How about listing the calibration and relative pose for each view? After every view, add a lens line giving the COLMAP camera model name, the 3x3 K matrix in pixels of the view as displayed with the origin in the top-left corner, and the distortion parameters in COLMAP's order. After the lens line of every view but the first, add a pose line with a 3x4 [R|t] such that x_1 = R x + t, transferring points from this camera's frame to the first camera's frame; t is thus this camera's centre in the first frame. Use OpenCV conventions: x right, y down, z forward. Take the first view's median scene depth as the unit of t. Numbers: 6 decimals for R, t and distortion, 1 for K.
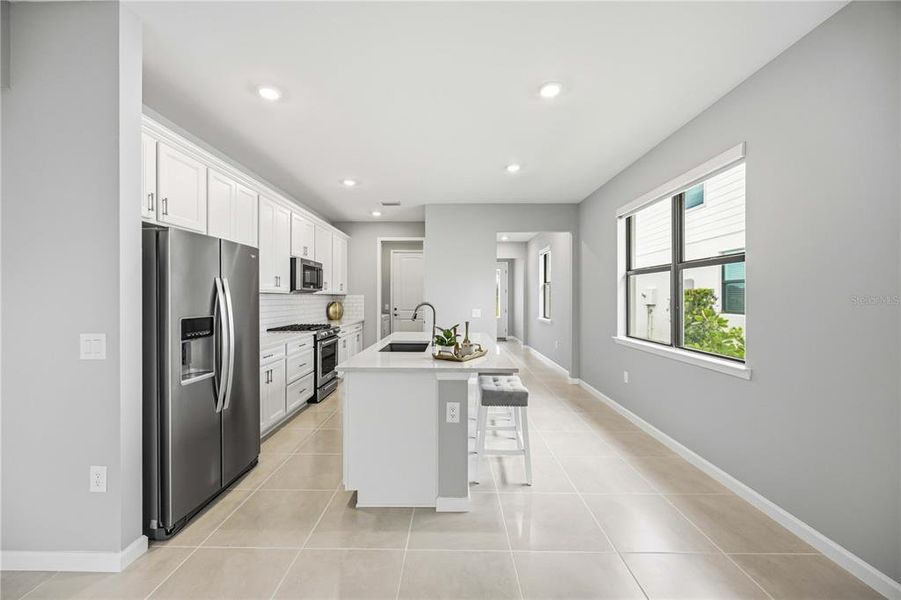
lens RADIAL K [[349.2, 0, 449.2], [0, 349.2, 299.5], [0, 0, 1]] dist [-0.002503, -0.000356]
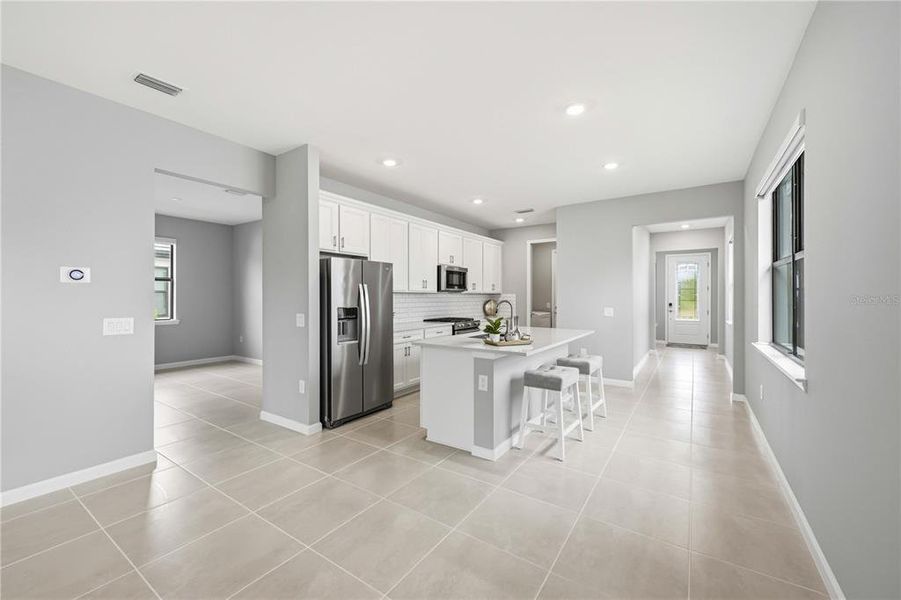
lens RADIAL K [[361.9, 0, 450.5], [0, 361.9, 300.0], [0, 0, 1]] dist [-0.000248, -0.000082]
pose [[0.835694, 0.004199, -0.549179, 0.410828], [-0.002211, 0.999988, 0.004282, 0.003292], [0.549191, -0.002364, 0.835694, -0.129678]]
